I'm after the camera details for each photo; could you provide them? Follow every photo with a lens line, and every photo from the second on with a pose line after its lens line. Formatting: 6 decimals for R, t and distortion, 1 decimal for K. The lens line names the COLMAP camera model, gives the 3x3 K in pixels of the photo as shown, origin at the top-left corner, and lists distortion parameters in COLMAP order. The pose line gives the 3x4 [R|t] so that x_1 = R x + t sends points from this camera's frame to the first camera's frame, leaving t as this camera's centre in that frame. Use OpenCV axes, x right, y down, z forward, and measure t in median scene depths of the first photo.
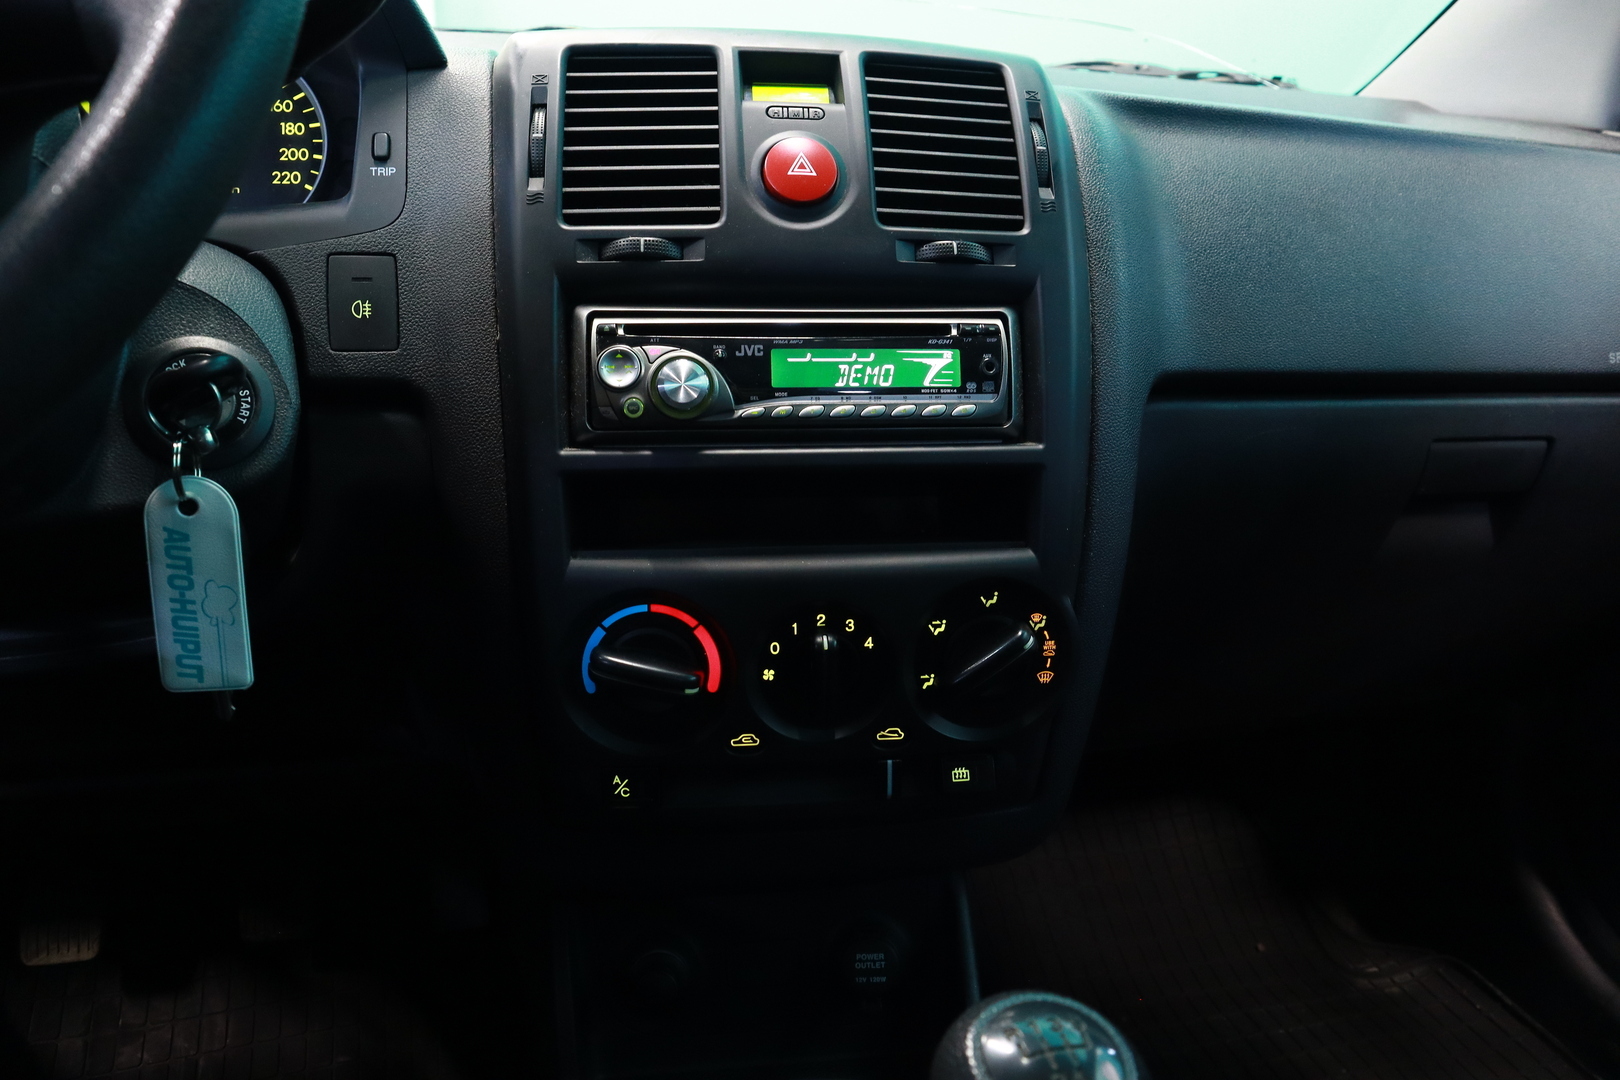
lens RADIAL K [[1123.5, 0, 821.6], [0, 1123.5, 535.8], [0, 0, 1]] dist [-0.094365, 0.012098]
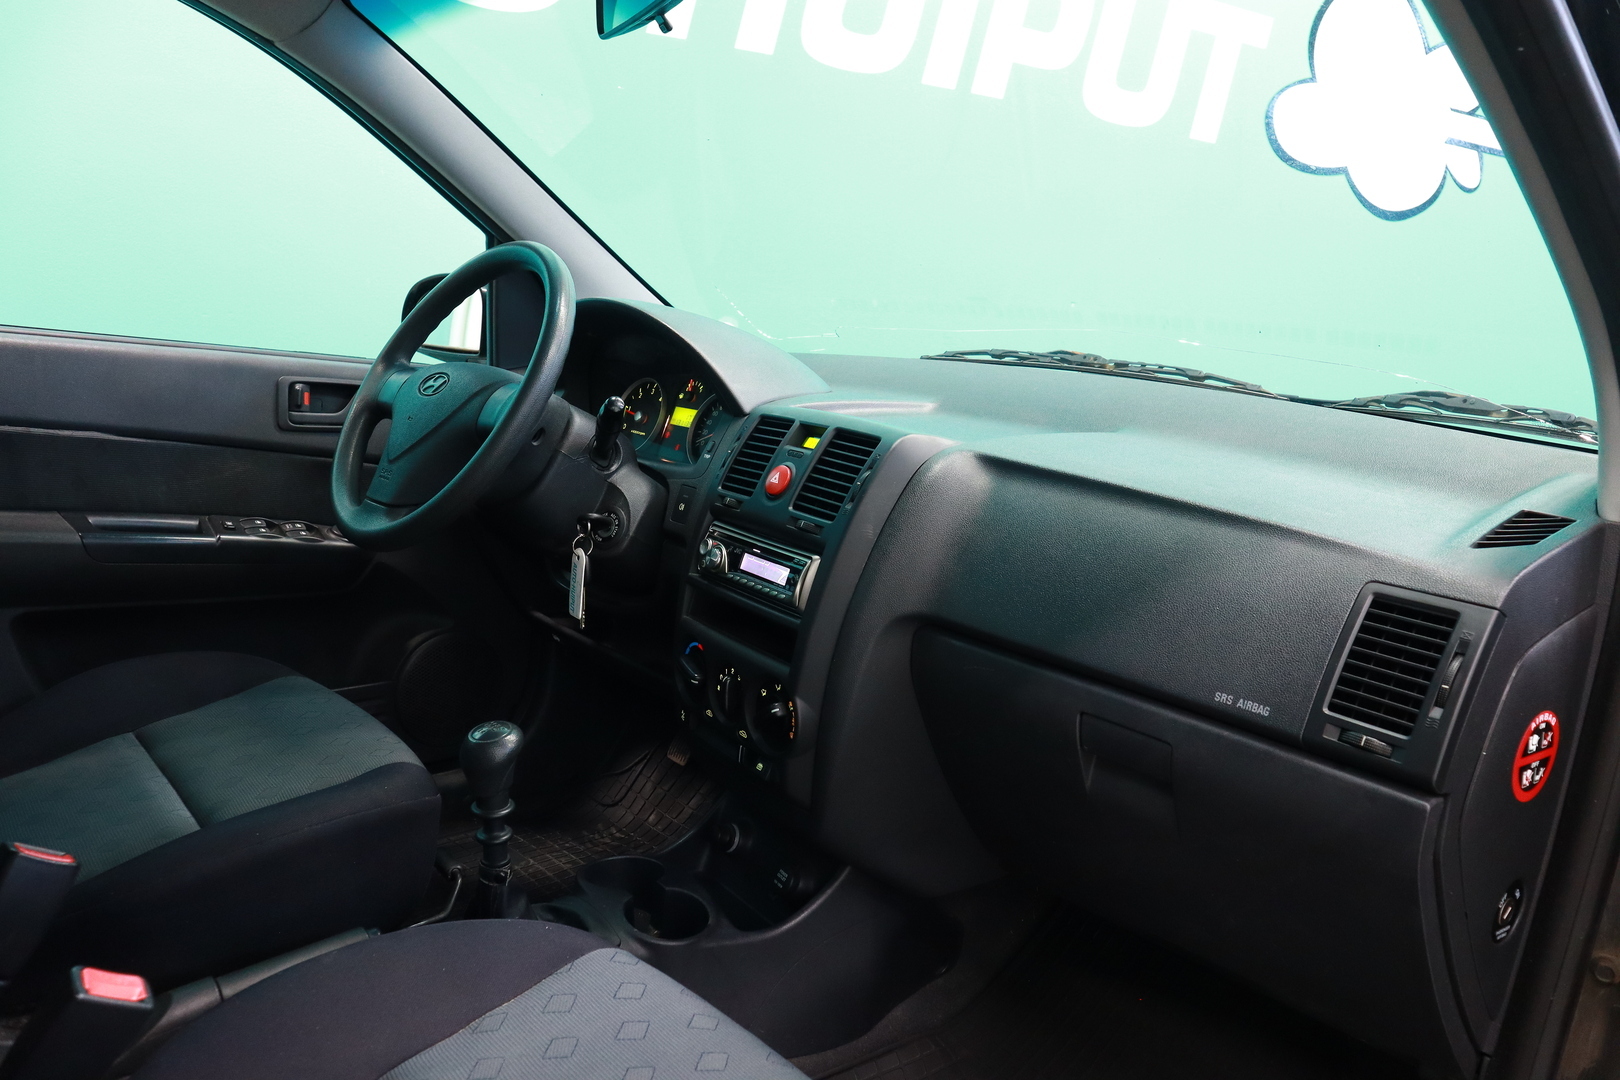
lens RADIAL K [[1123.5, 0, 795.1], [0, 1123.5, 525.0], [0, 0, 1]] dist [-0.094365, 0.012098]
pose [[0.467054, 0.171148, -0.867507, 2.000586], [-0.297149, 0.954411, 0.028312, -0.312765], [0.832804, 0.244556, 0.496618, -0.097848]]
